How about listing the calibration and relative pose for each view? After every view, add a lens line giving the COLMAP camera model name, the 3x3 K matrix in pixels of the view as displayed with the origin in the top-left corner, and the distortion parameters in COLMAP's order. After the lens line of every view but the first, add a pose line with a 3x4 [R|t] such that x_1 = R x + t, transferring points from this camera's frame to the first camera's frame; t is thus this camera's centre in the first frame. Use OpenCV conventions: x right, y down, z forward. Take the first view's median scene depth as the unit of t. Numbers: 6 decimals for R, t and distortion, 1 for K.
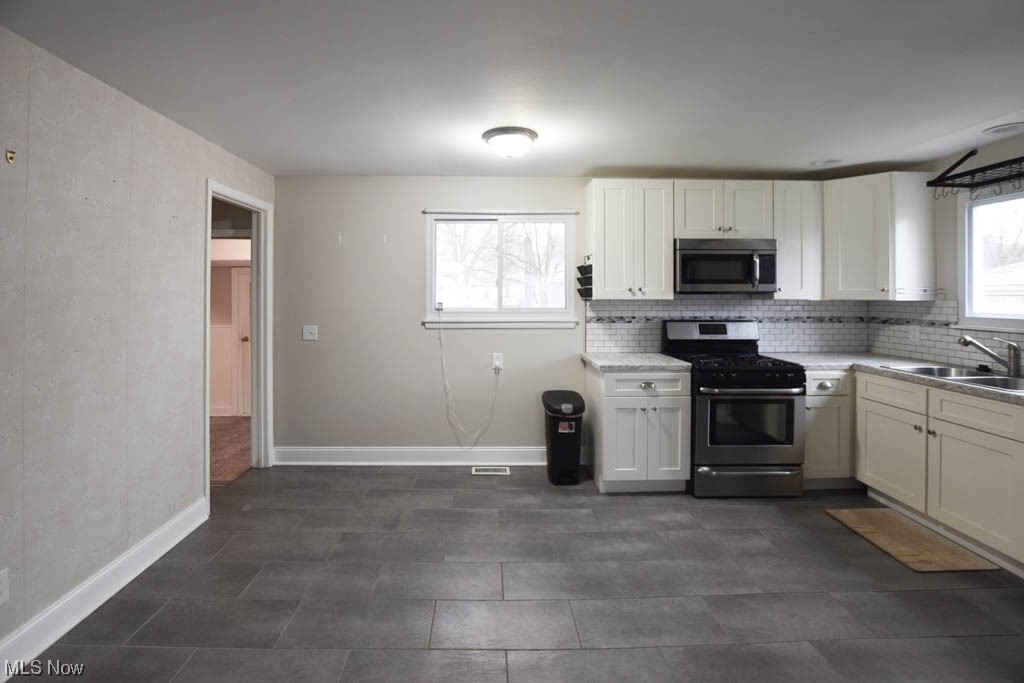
lens RADIAL K [[467.0, 0, 498.6], [0, 467.0, 298.2], [0, 0, 1]] dist [-0.024362, -0.000546]
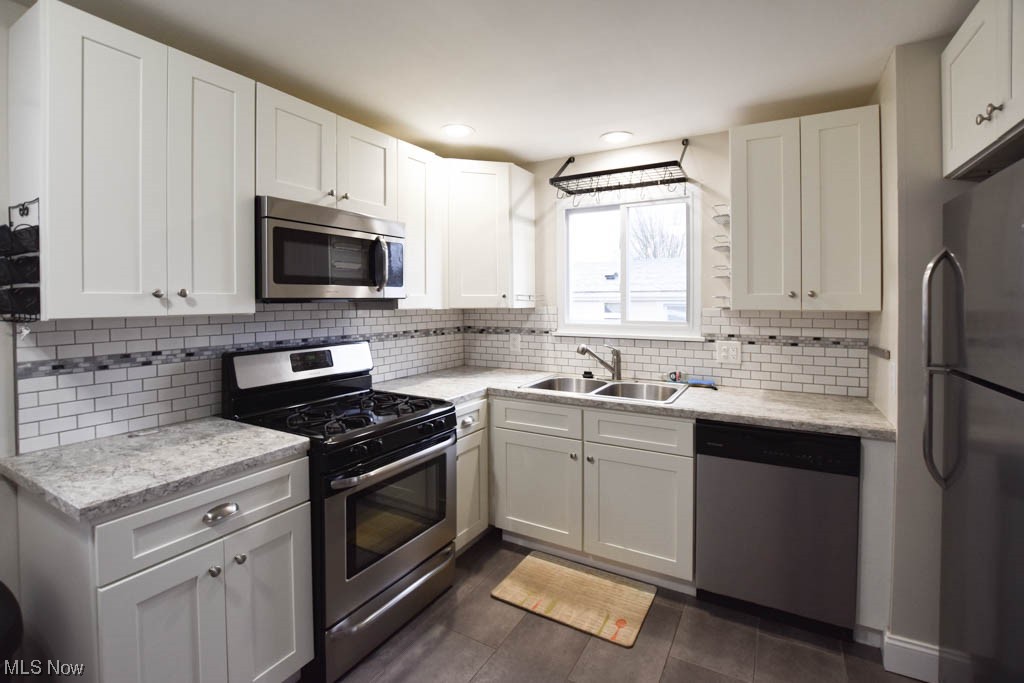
lens RADIAL K [[463.6, 0, 515.9], [0, 463.6, 303.6], [0, 0, 1]] dist [-0.027396, 0.001619]
pose [[0.509216, -0.009979, 0.860581, 0.084916], [0.010021, 0.999934, 0.005665, -0.008467], [-0.860581, 0.005739, 0.509282, 0.489972]]
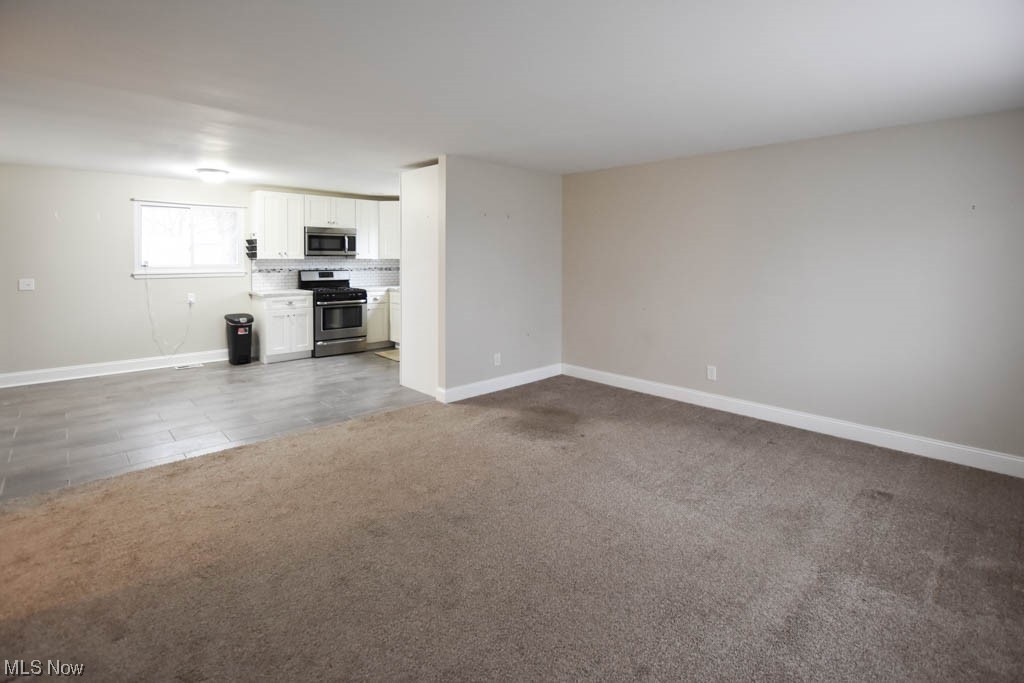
lens RADIAL K [[463.6, 0, 500.8], [0, 463.6, 268.5], [0, 0, 1]] dist [-0.027396, 0.001619]
pose [[0.741803, -0.014238, 0.670467, -0.280005], [0.003065, 0.999836, 0.017841, 0.010744], [-0.670611, -0.011180, 0.741725, -0.901180]]
